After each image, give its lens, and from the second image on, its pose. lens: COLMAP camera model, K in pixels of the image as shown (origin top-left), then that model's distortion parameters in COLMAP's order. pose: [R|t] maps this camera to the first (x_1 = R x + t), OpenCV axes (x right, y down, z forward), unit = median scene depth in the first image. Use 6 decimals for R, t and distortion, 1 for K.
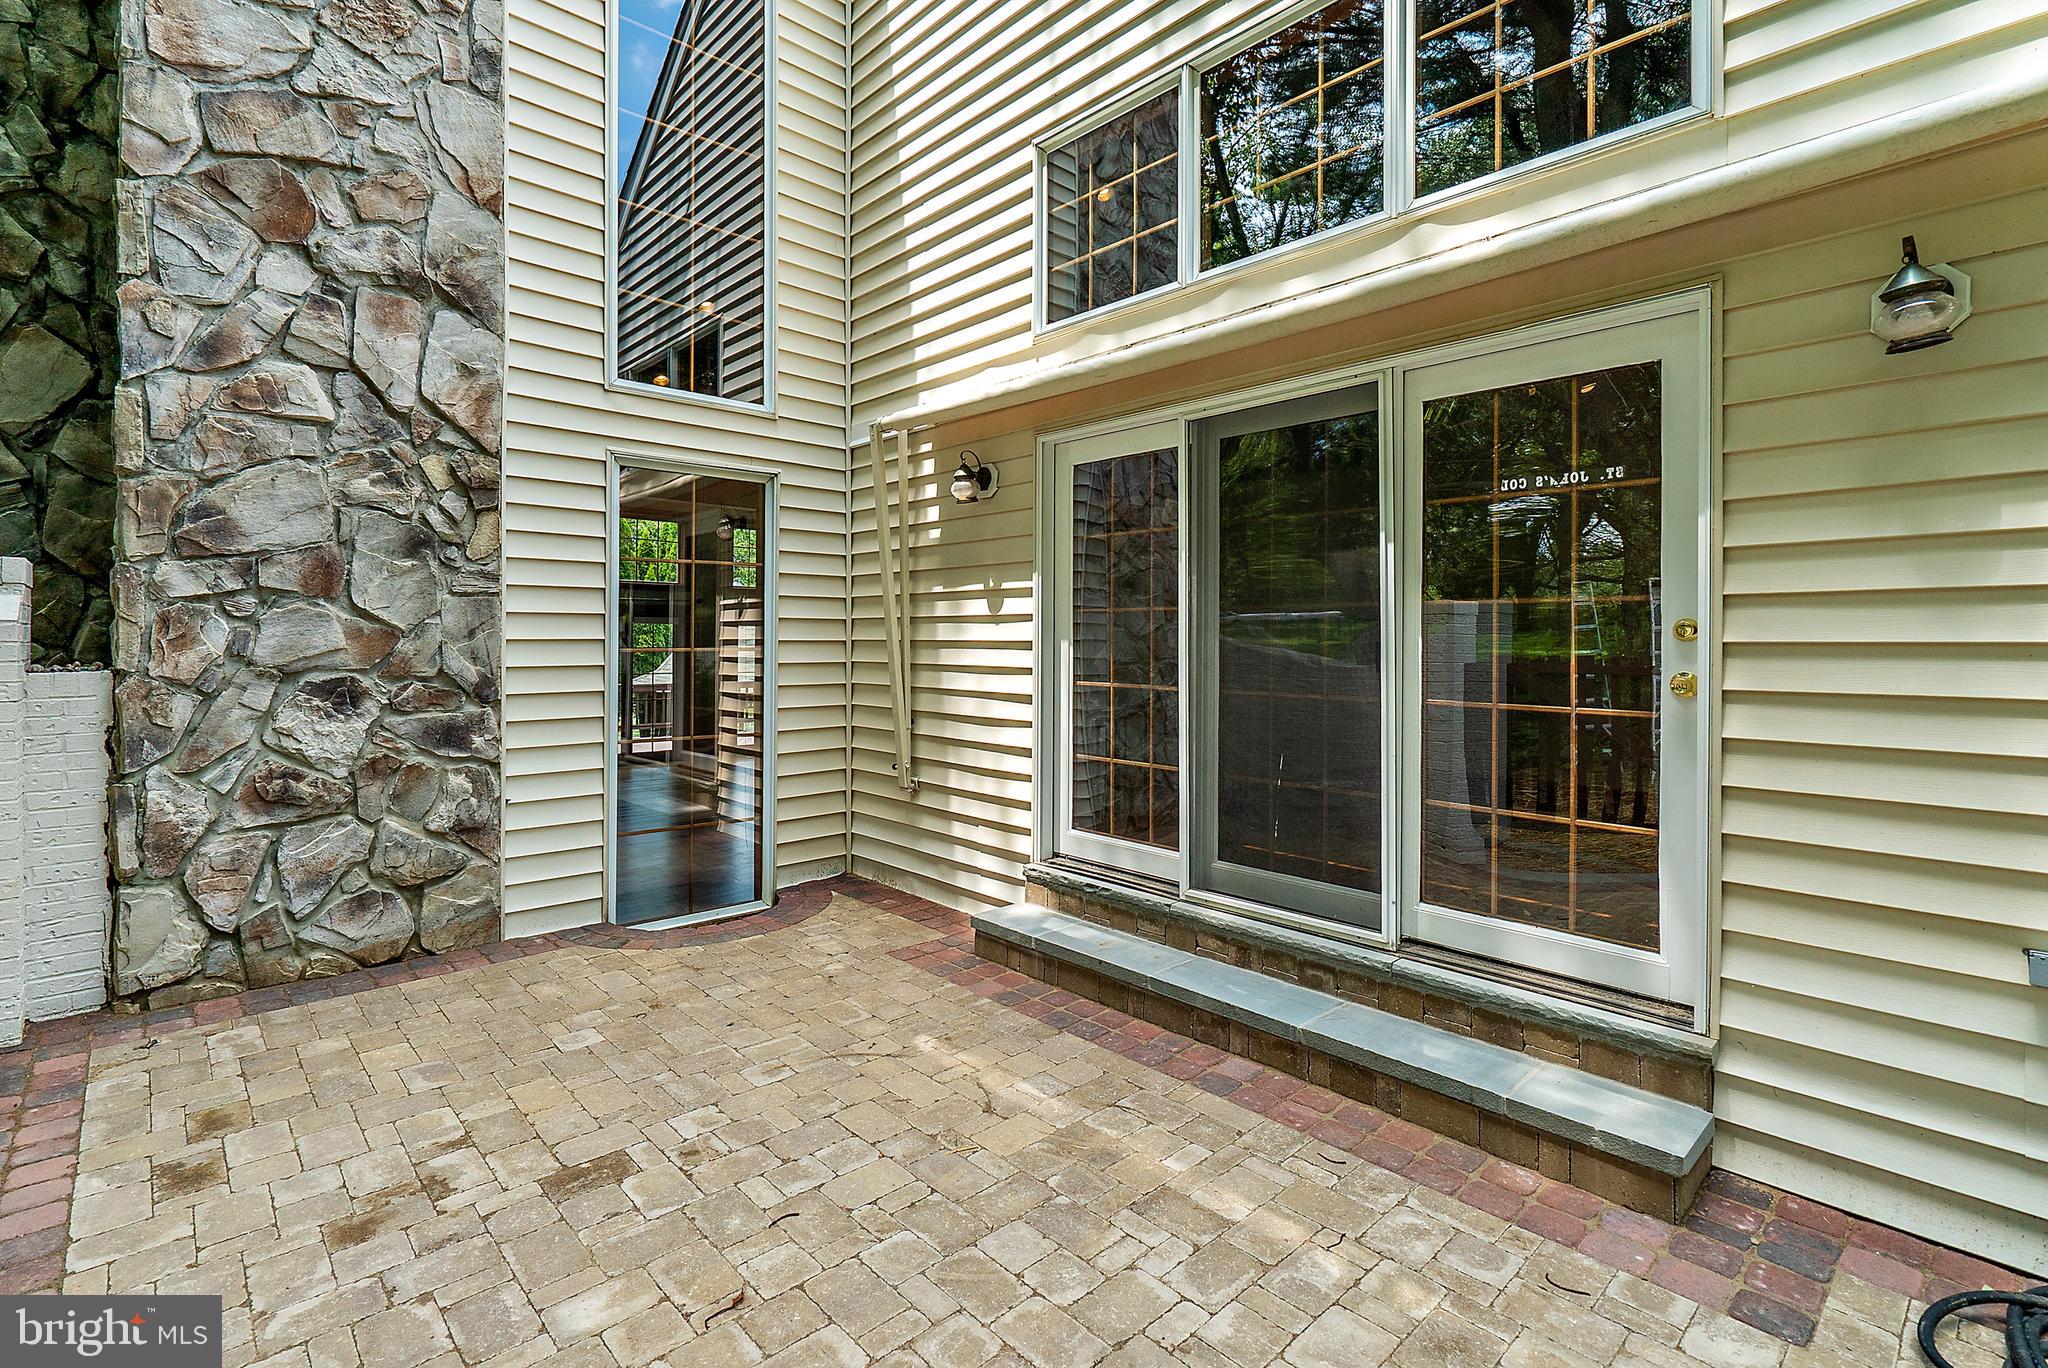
lens RADIAL K [[930.7, 0, 1022.2], [0, 930.7, 628.0], [0, 0, 1]] dist [0.000109, 0.001223]
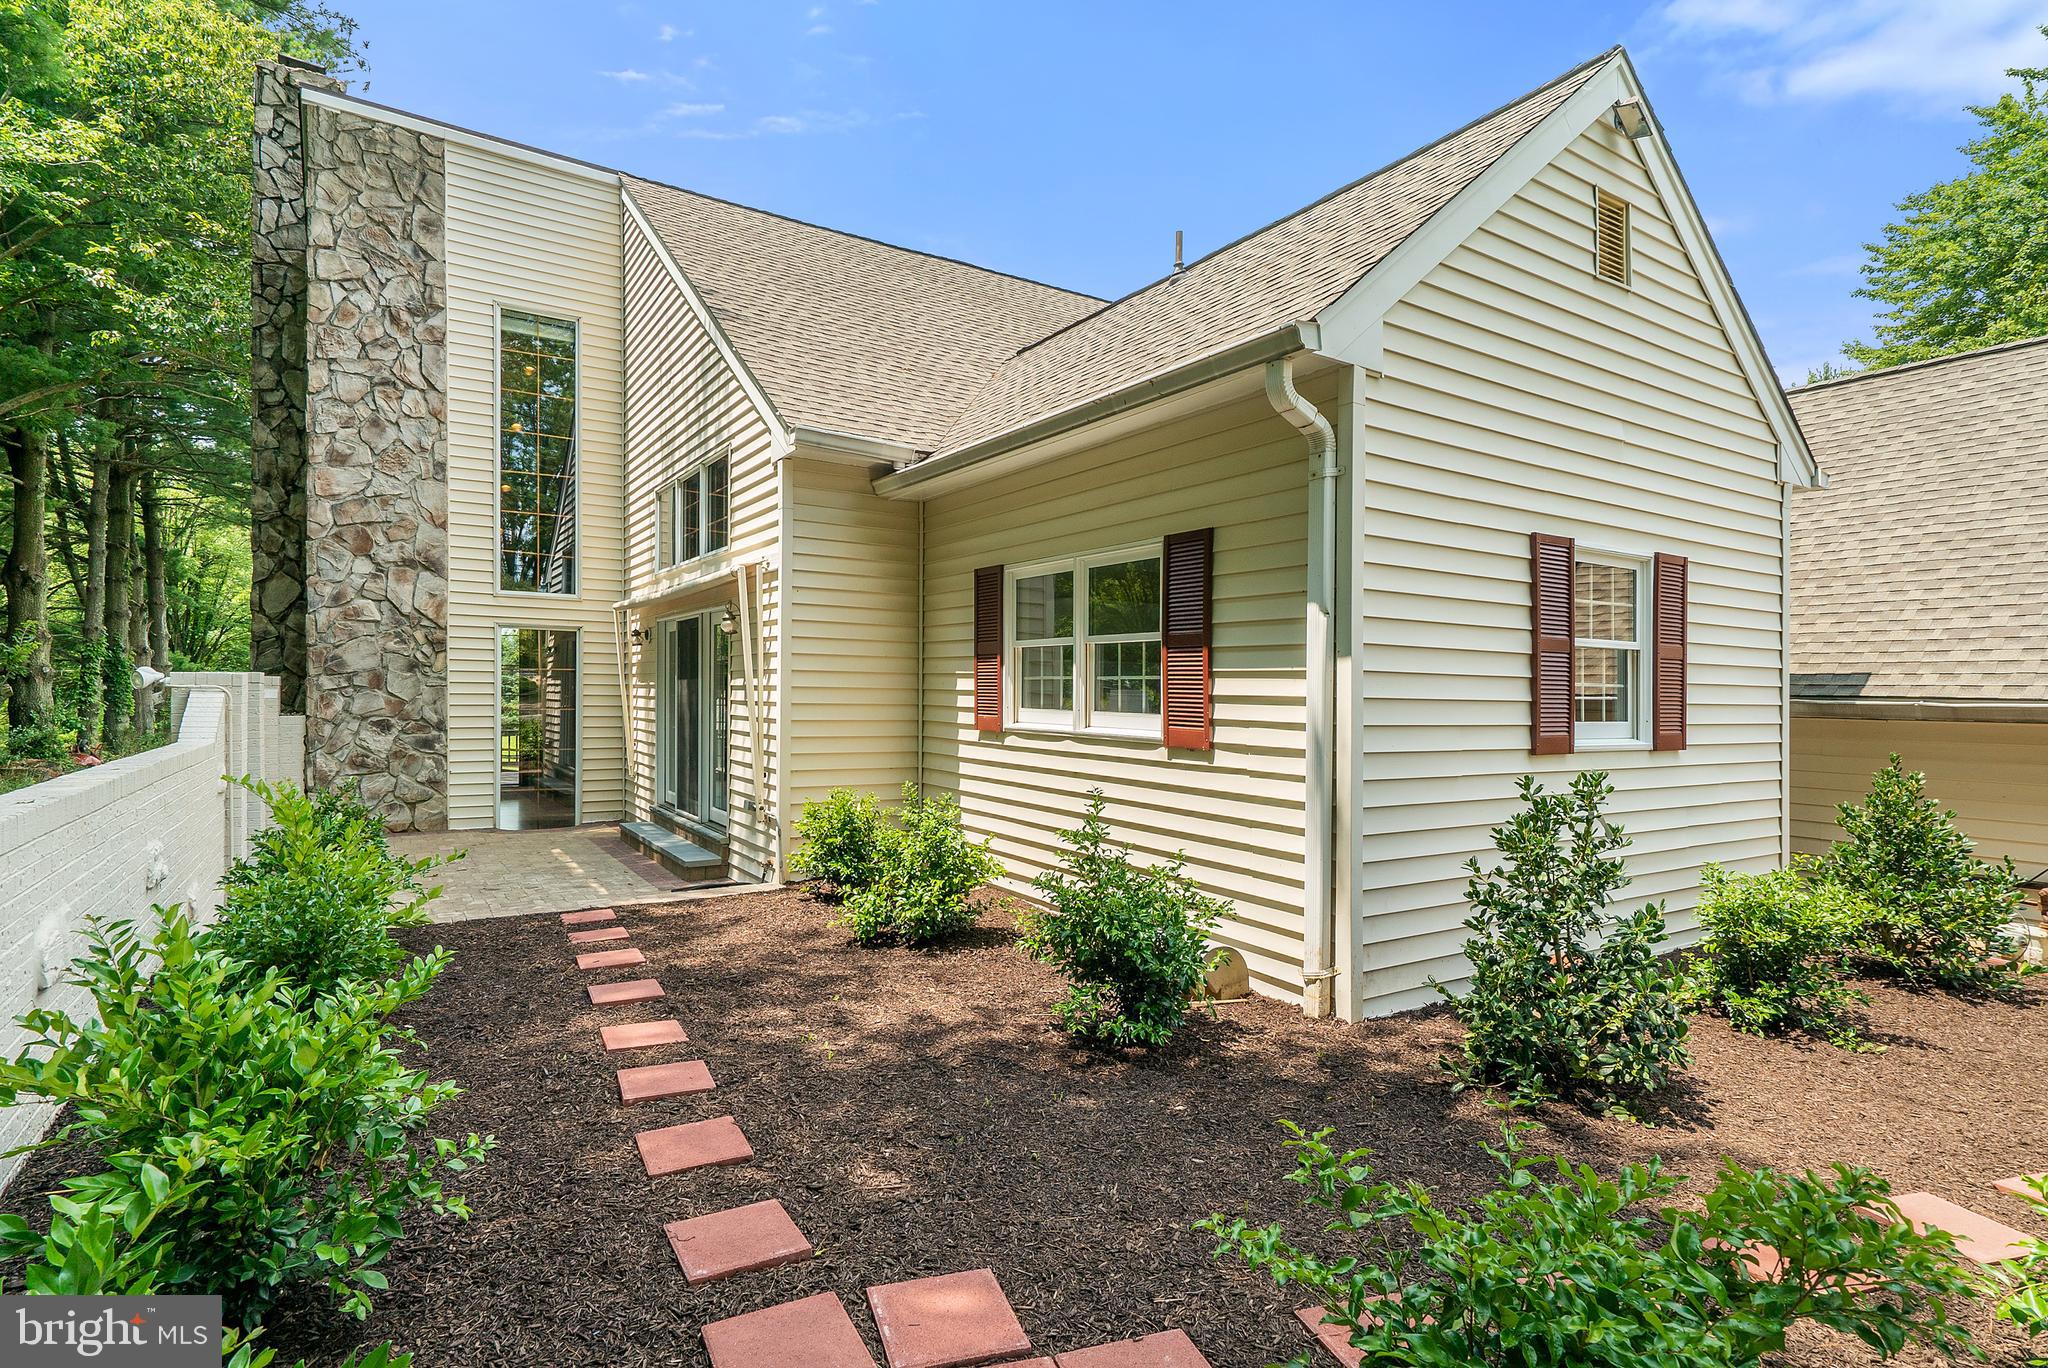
lens RADIAL K [[1037.5, 0, 1023.4], [0, 1037.5, 693.1], [0, 0, 1]] dist [0.021791, 0.000644]
pose [[0.984095, 0.003610, -0.177609, 1.504834], [-0.002289, 0.999968, 0.007642, -0.044819], [0.177631, -0.007114, 0.984072, -1.514179]]
